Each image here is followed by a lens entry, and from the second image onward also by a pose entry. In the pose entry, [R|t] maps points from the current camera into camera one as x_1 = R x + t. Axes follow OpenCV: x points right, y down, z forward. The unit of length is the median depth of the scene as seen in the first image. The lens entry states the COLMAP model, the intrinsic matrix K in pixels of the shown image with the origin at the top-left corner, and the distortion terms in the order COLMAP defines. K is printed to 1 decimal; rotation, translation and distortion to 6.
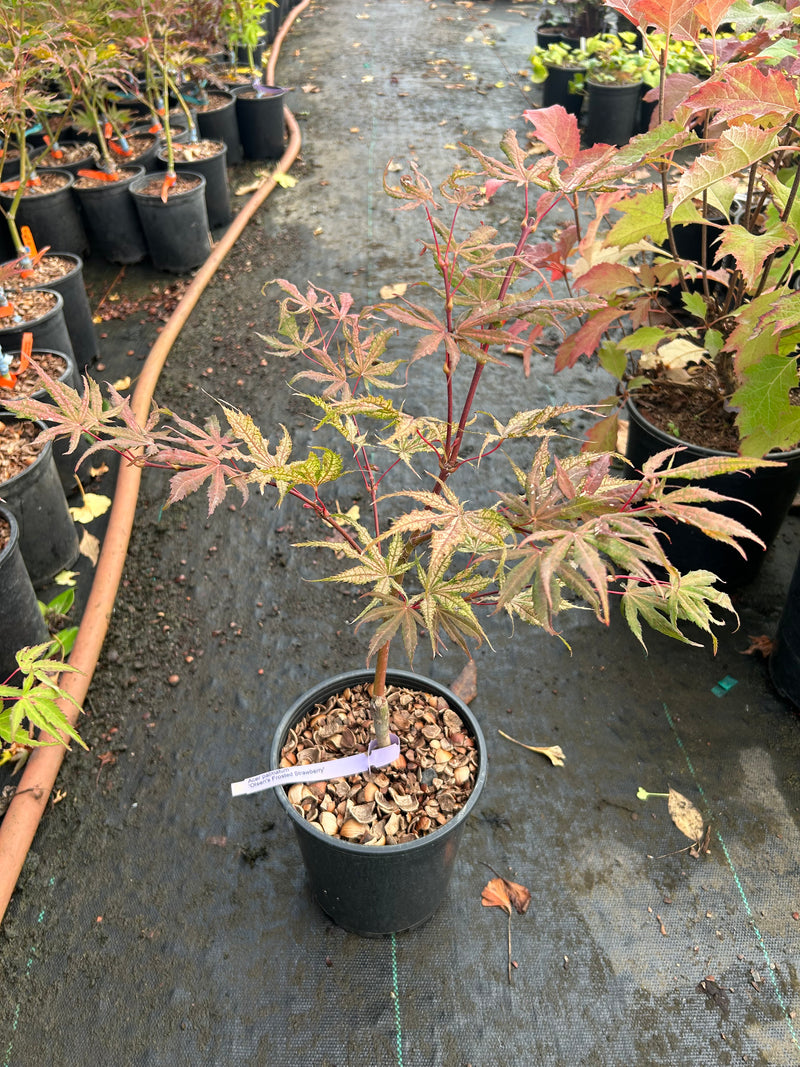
lens RADIAL K [[836.3, 0, 400.0], [0, 836.3, 533.5], [0, 0, 1]] dist [0.029124, -0.063603]
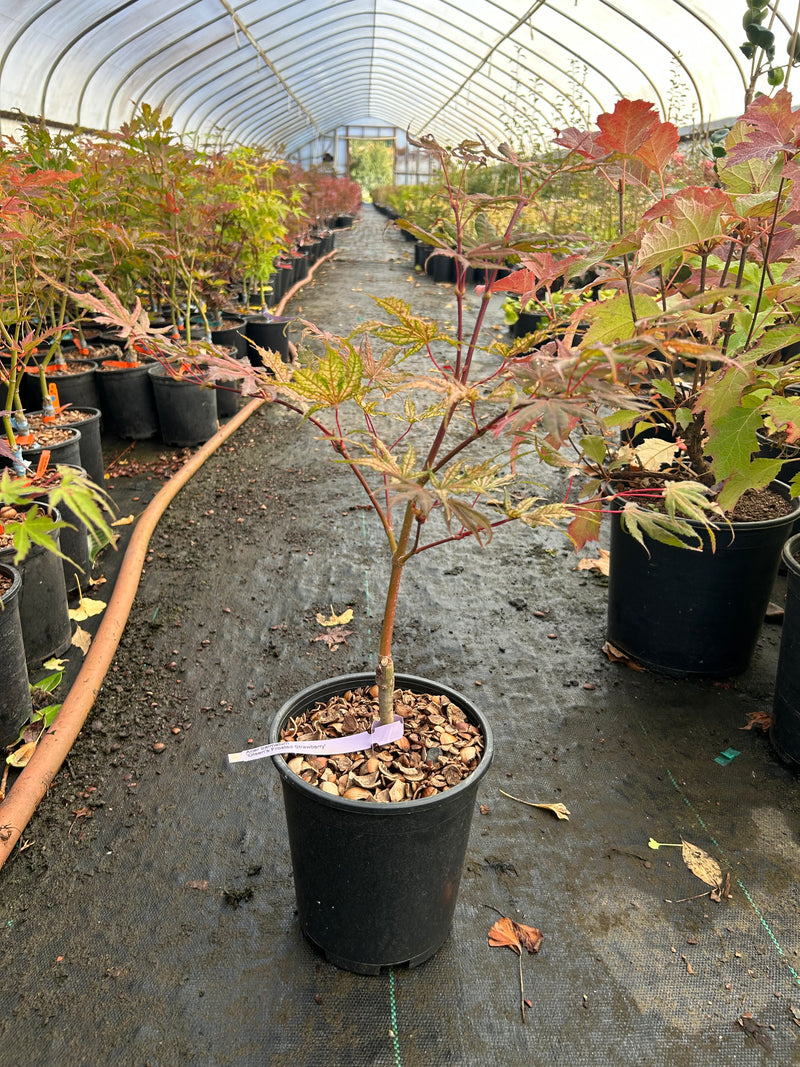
lens RADIAL K [[836.3, 0, 400.0], [0, 836.3, 533.5], [0, 0, 1]] dist [0.029124, -0.063603]
pose [[0.999493, 0.019940, 0.024840, -0.027270], [-0.011159, 0.949596, -0.313278, 0.285325], [-0.029835, 0.312842, 0.949337, 0.005432]]
